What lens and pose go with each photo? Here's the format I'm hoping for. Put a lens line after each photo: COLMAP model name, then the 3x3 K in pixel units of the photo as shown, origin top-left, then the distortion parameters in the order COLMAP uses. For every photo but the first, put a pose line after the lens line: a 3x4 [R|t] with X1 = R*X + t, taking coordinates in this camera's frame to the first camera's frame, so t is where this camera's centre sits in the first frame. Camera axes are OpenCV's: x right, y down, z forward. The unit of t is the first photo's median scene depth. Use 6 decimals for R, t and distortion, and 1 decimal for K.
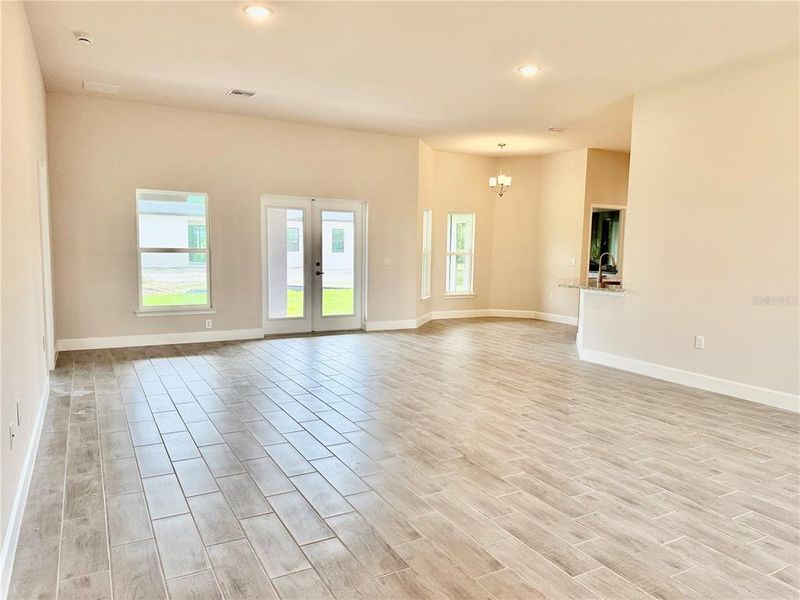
lens RADIAL K [[564.1, 0, 400.0], [0, 564.1, 300.0], [0, 0, 1]] dist [0.078773, -0.107908]
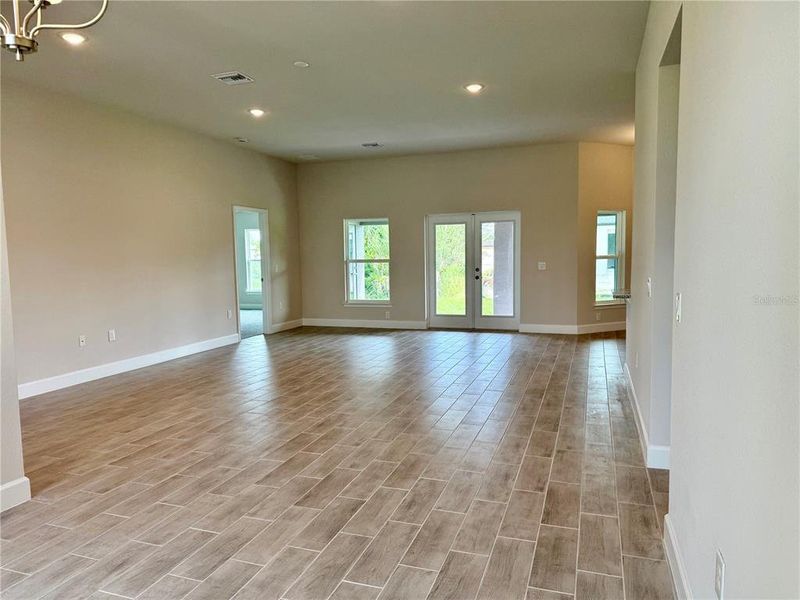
lens RADIAL K [[564.1, 0, 400.0], [0, 564.1, 300.0], [0, 0, 1]] dist [0.078773, -0.107908]
pose [[0.664922, 0.031505, -0.746248, 0.645727], [-0.044570, 0.999003, 0.002464, 0.002060], [0.745582, 0.031622, 0.665663, 0.134419]]
